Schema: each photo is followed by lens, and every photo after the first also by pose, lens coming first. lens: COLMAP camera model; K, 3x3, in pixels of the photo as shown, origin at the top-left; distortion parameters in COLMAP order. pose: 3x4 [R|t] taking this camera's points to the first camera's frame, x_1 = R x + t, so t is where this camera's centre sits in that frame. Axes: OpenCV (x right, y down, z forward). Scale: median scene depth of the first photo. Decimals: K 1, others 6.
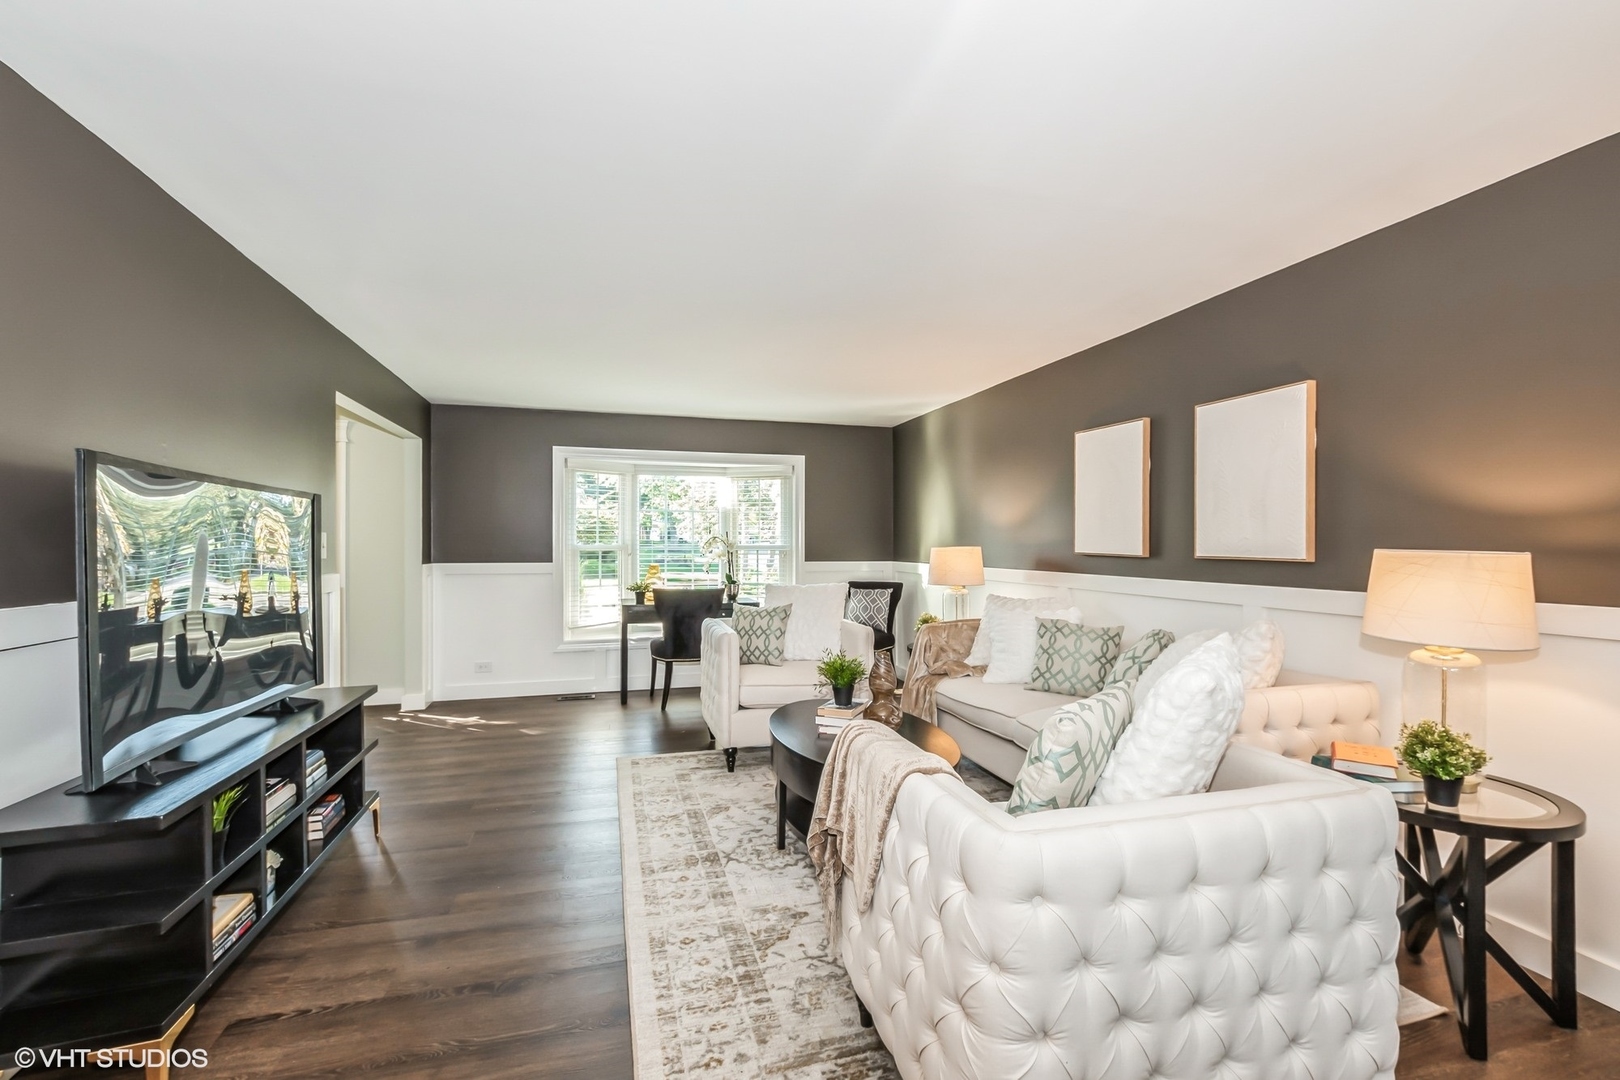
lens RADIAL K [[713.6, 0, 812.2], [0, 713.6, 547.3], [0, 0, 1]] dist [0.000140, -0.000019]
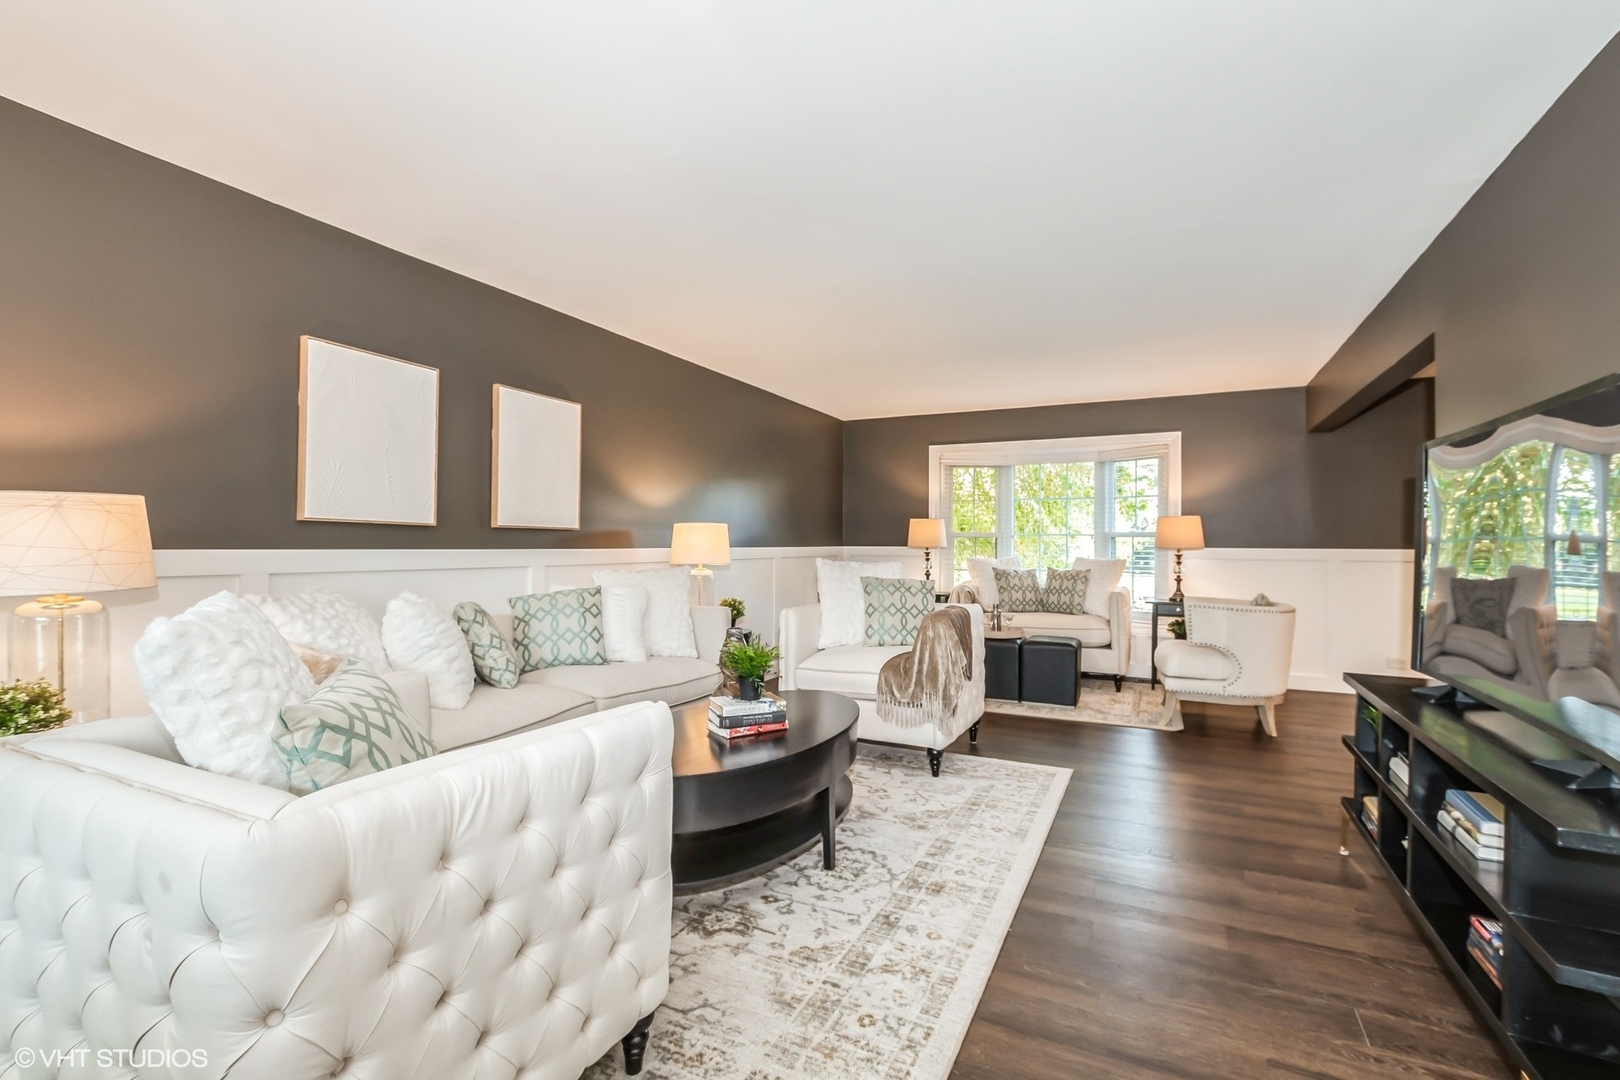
lens RADIAL K [[713.6, 0, 812.2], [0, 713.6, 547.3], [0, 0, 1]] dist [0.000140, -0.000019]
pose [[-0.737195, -0.007409, 0.675639, -0.636982], [-0.009705, 0.999953, 0.000376, 0.047122], [-0.675610, -0.006280, -0.737232, 1.754053]]
